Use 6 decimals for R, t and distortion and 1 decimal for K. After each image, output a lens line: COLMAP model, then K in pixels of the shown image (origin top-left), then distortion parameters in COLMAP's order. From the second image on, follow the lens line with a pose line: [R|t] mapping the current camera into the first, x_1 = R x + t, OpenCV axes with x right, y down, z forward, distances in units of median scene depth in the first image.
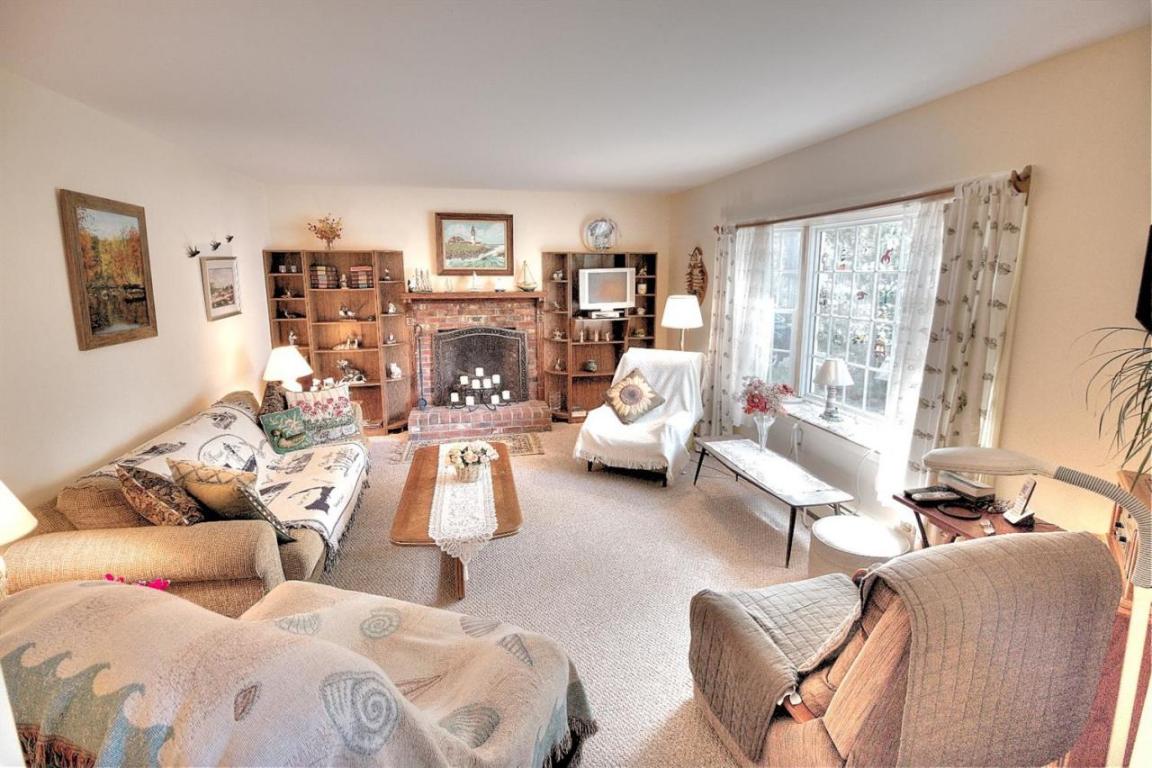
lens RADIAL K [[532.7, 0, 572.0], [0, 532.7, 369.0], [0, 0, 1]] dist [-0.005933, -0.007334]
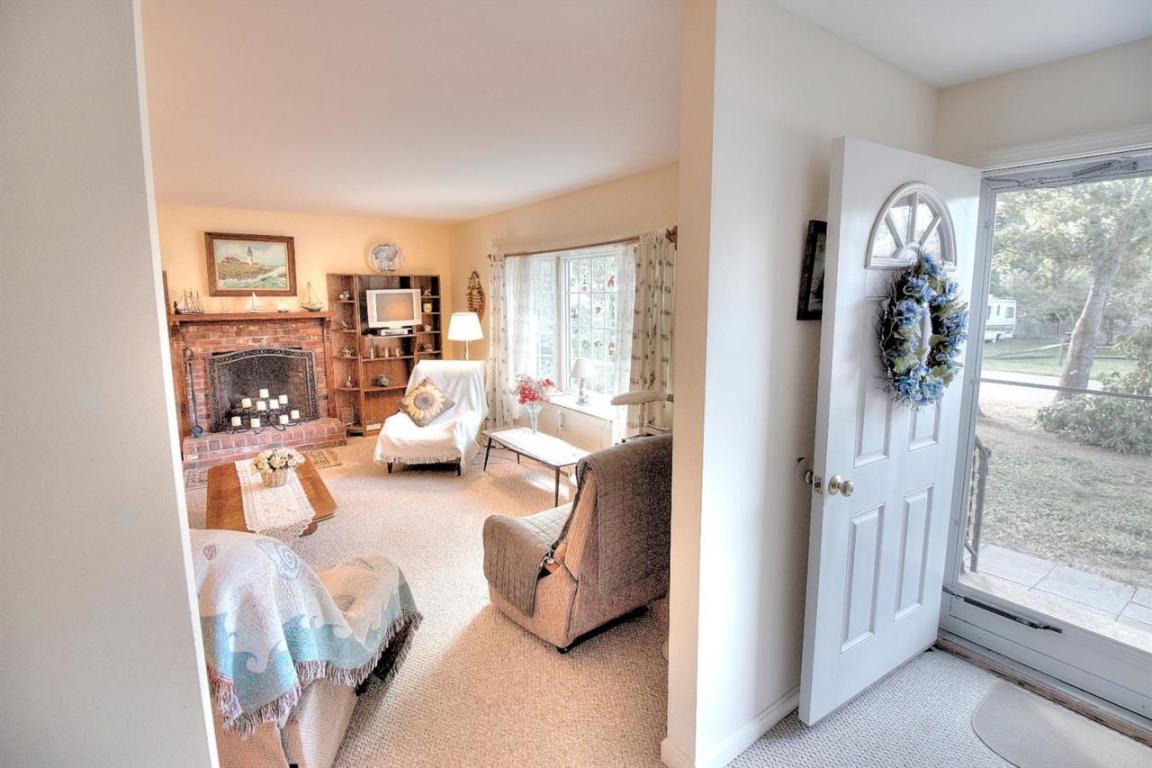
lens RADIAL K [[532.7, 0, 572.9], [0, 532.7, 367.2], [0, 0, 1]] dist [-0.005933, -0.007334]
pose [[0.920699, -0.053424, 0.386600, -0.033297], [0.069515, 0.997195, -0.027750, 0.032553], [-0.384033, 0.052424, 0.921830, -0.174265]]
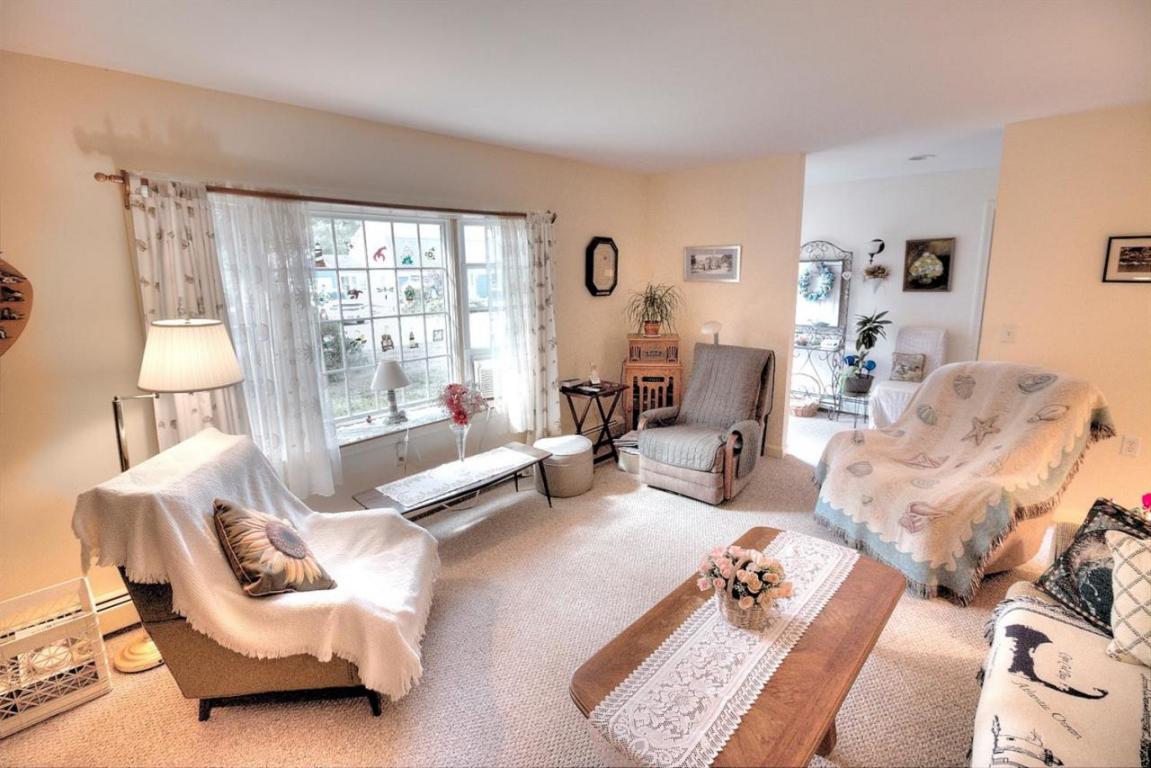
lens RADIAL K [[532.2, 0, 569.2], [0, 532.2, 379.9], [0, 0, 1]] dist [-0.005933, -0.007334]
pose [[-0.587223, -0.156347, 0.794182, -0.387075], [0.155469, 0.941113, 0.300227, -0.187618], [-0.794354, 0.299771, -0.528336, 1.062718]]
